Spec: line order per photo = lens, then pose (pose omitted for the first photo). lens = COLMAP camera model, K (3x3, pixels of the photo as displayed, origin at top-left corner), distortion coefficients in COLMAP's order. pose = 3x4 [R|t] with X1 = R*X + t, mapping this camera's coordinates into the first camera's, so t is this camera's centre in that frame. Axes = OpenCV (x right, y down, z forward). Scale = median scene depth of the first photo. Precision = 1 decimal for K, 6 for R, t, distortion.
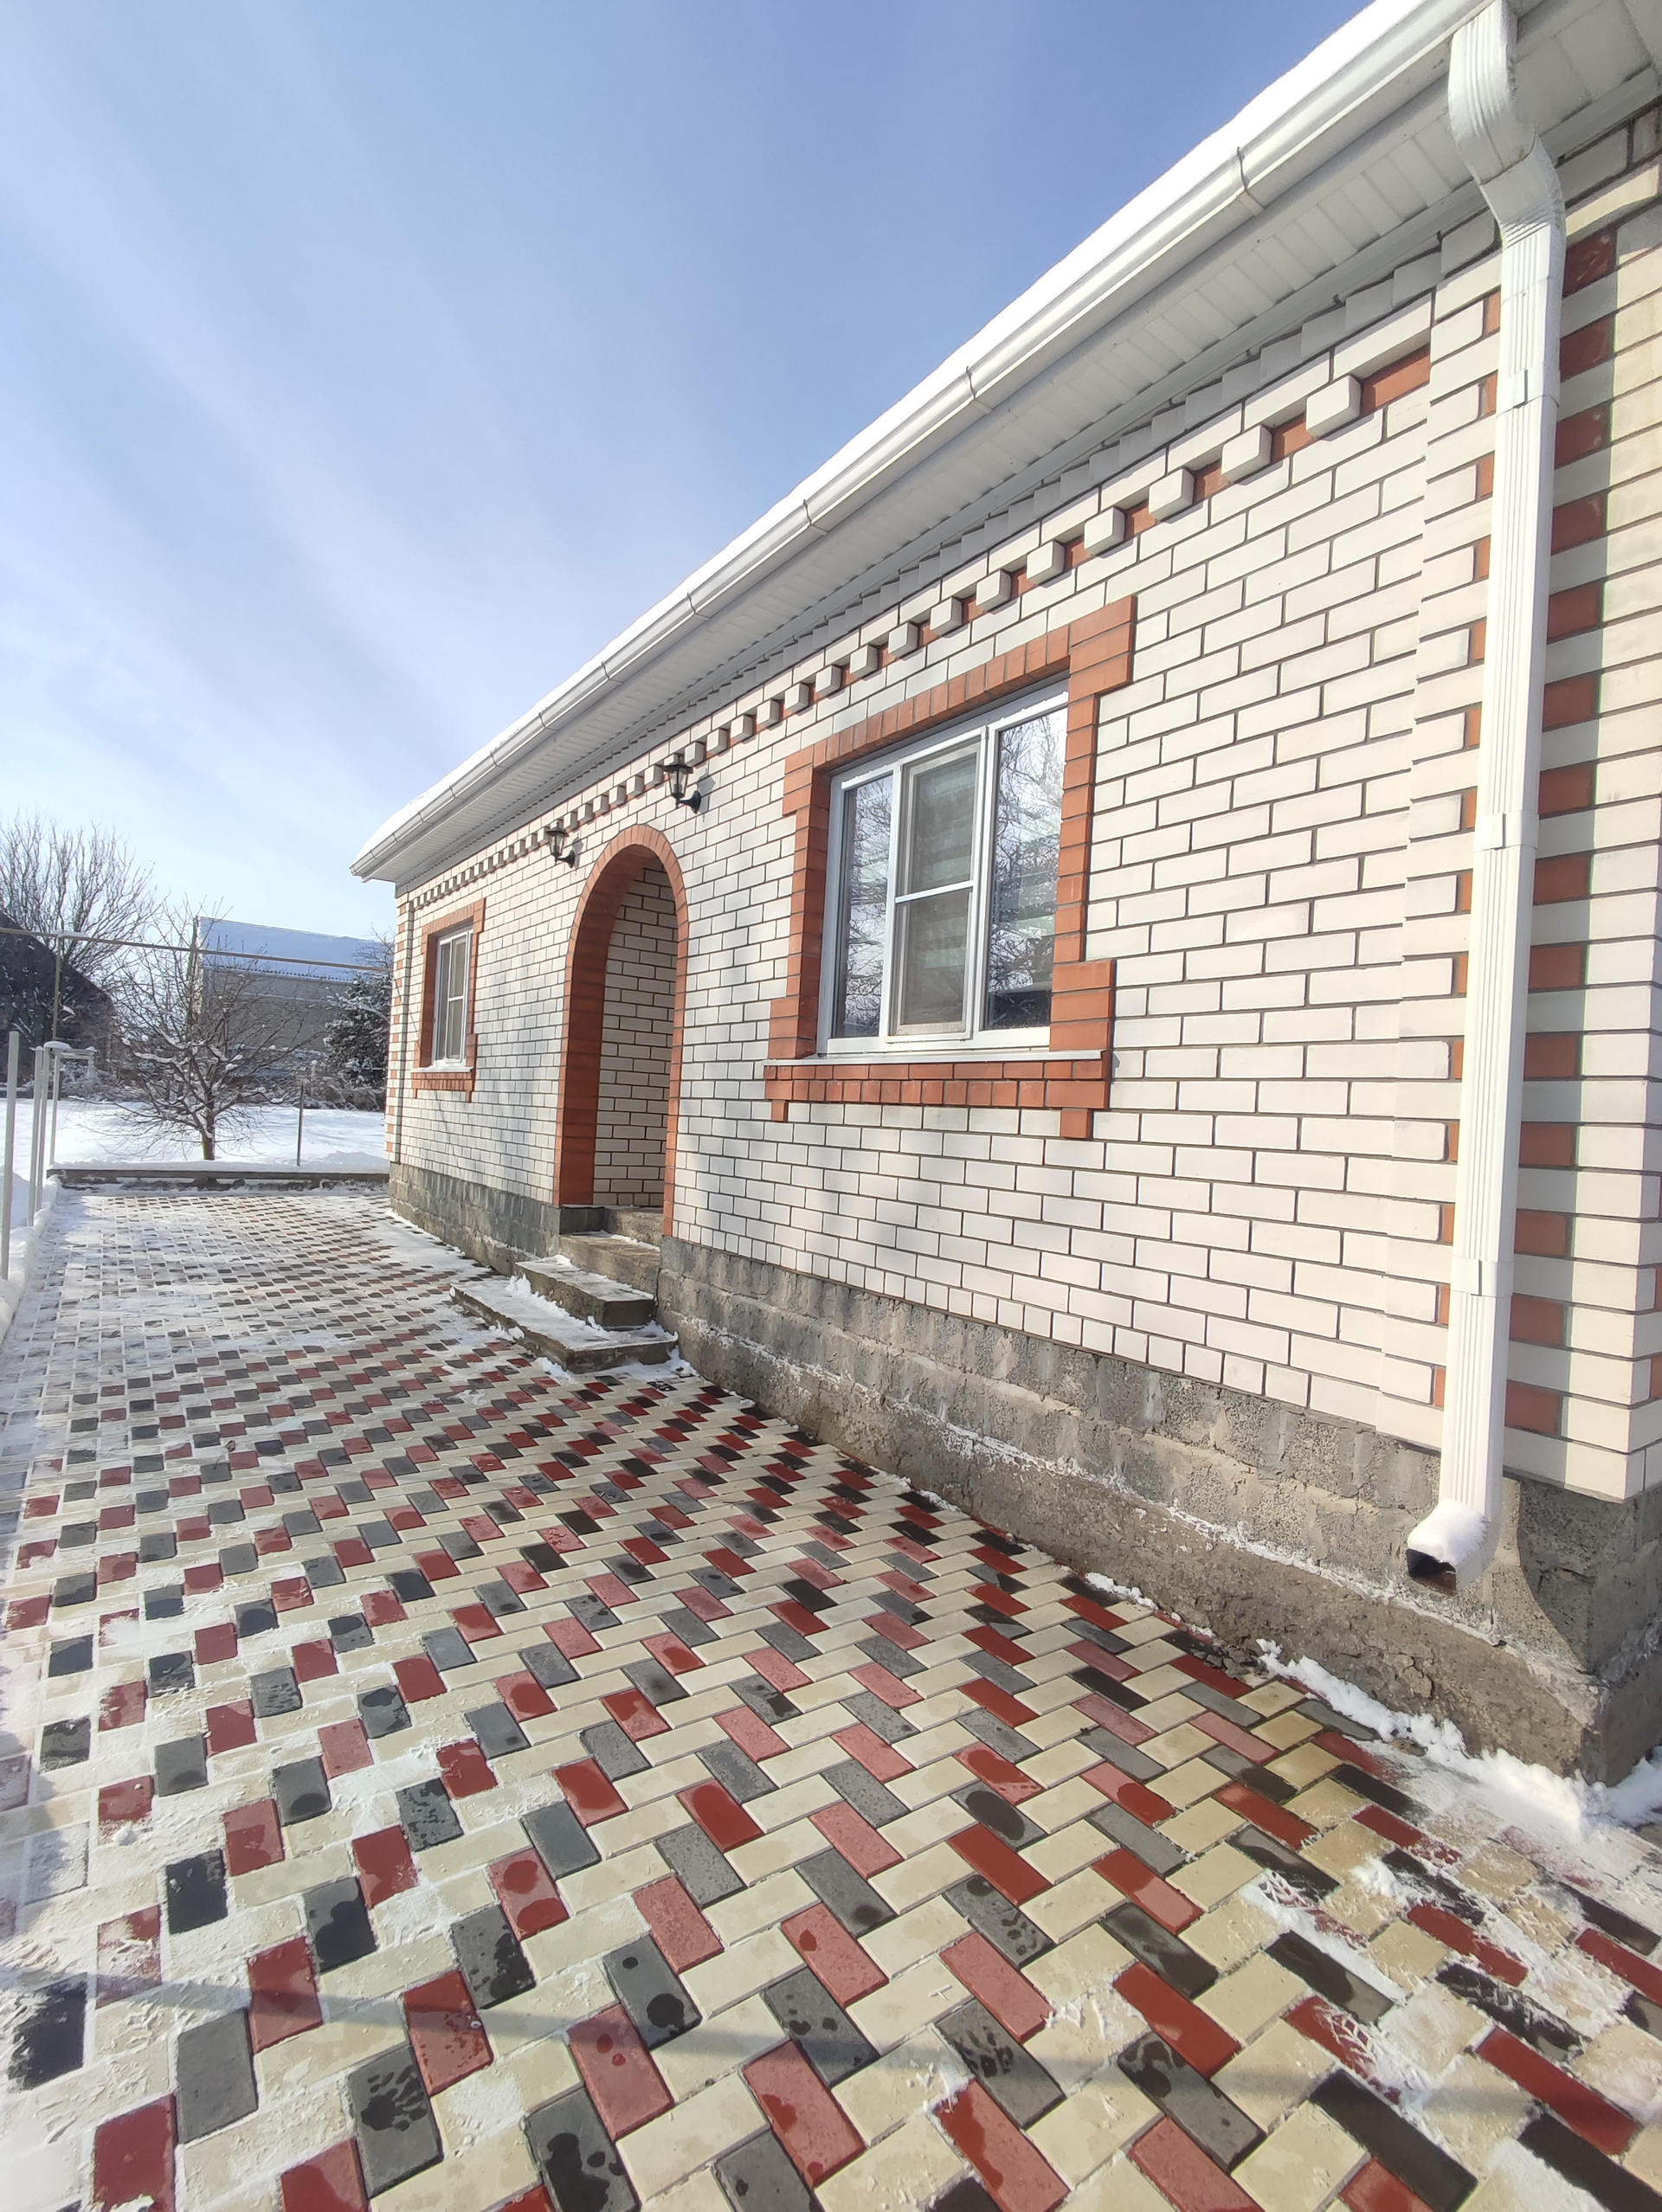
lens RADIAL K [[1034.2, 0, 959.0], [0, 1034.2, 1138.8], [0, 0, 1]] dist [-0.000891, -0.000799]
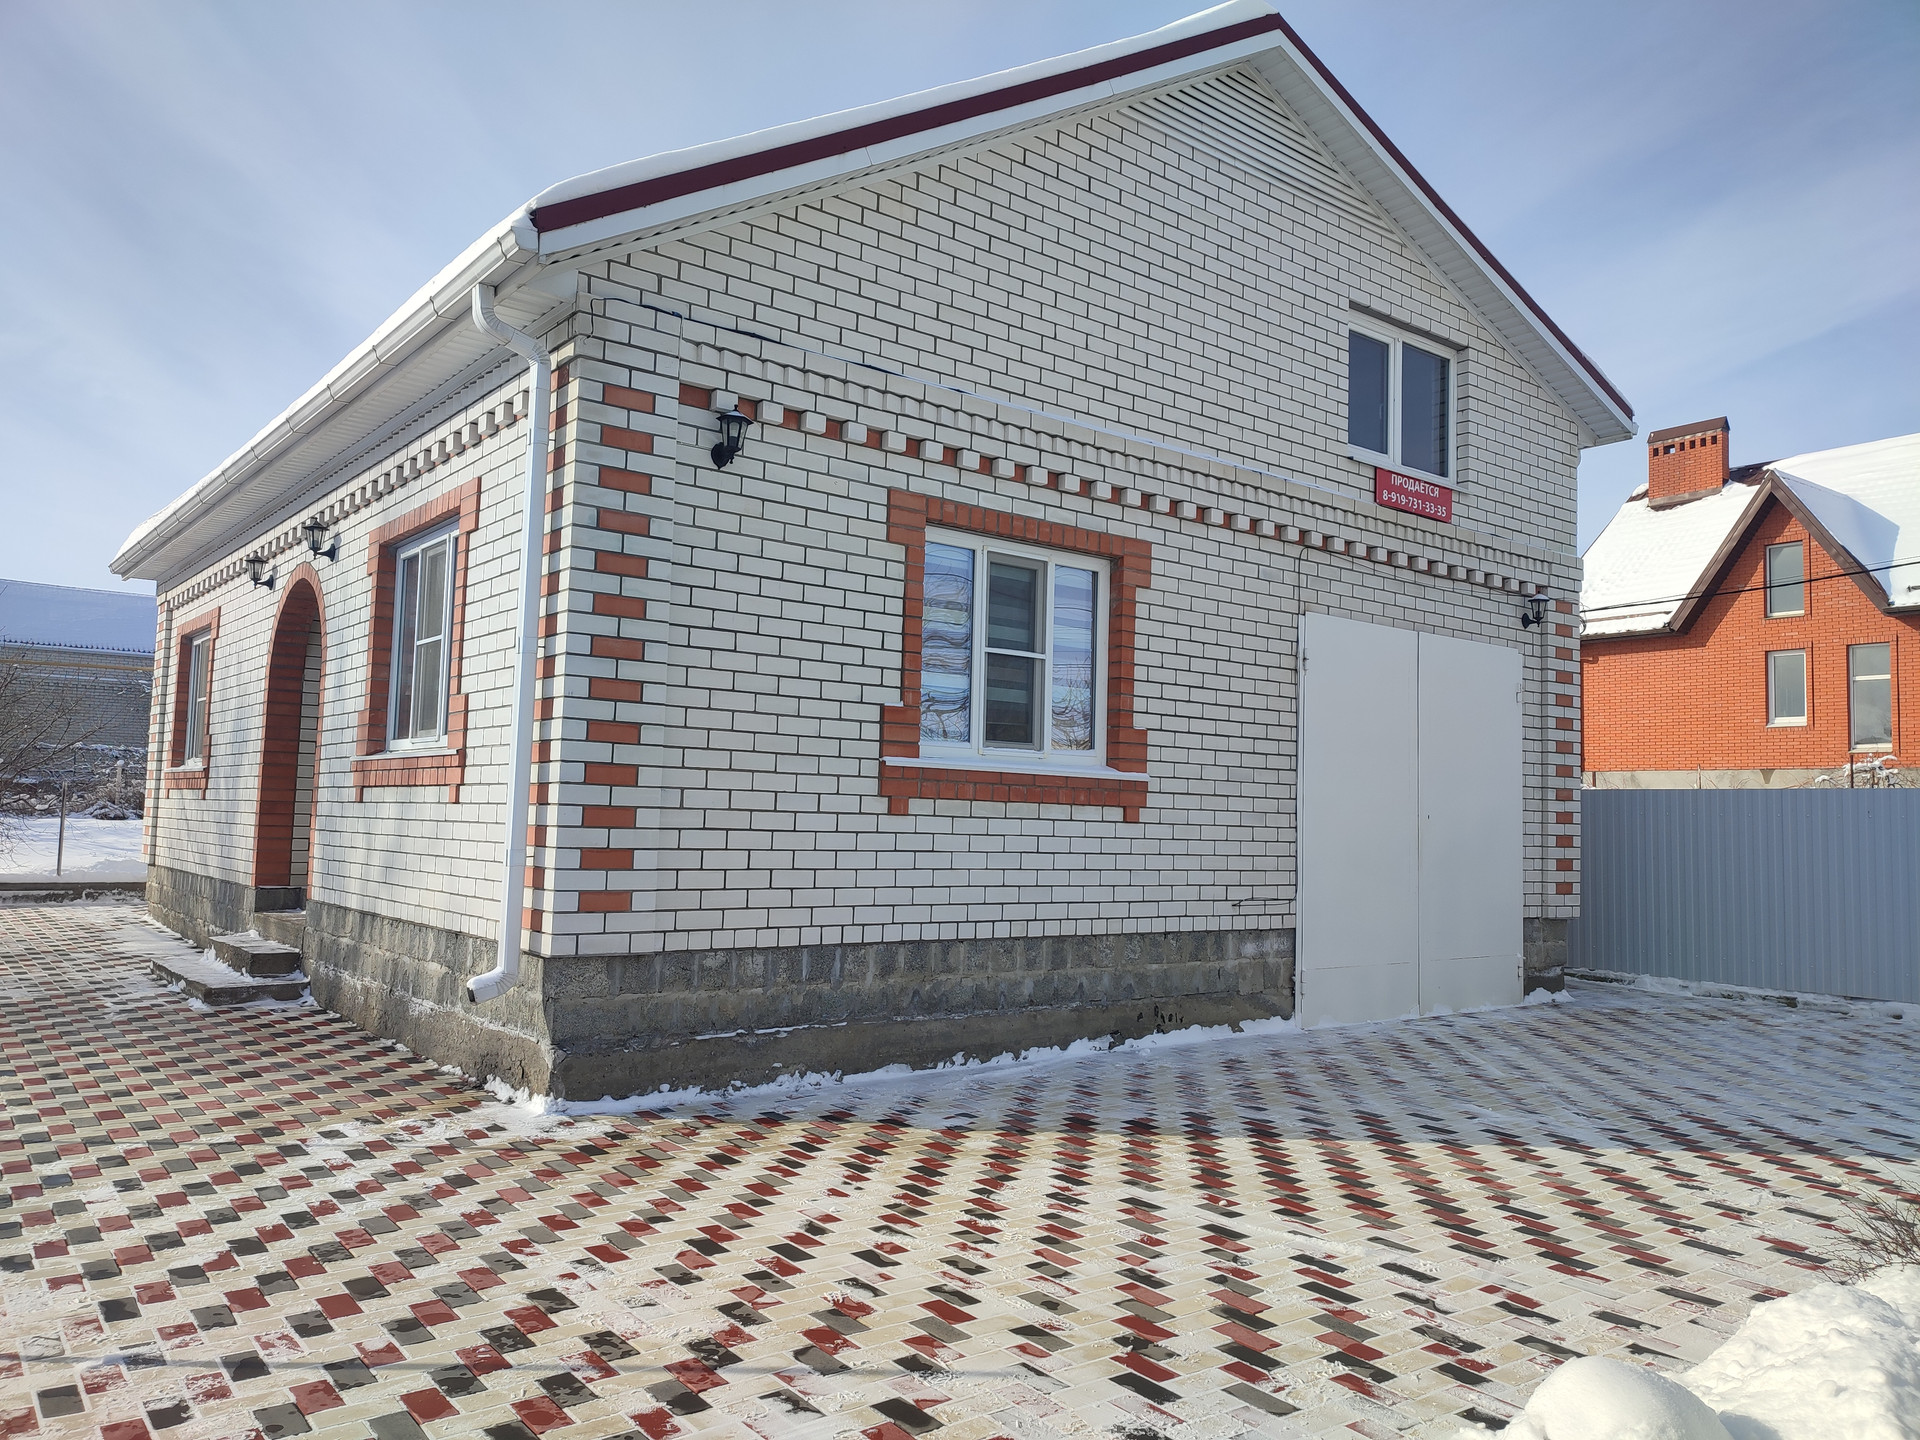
lens RADIAL K [[1384.2, 0, 958.3], [0, 1384.2, 724.6], [0, 0, 1]] dist [0.084762, -0.007489]
pose [[0.998422, -0.042829, -0.036326, 0.373927], [0.040128, 0.996592, -0.072069, 0.024876], [0.039289, 0.070498, 0.996738, -0.444060]]
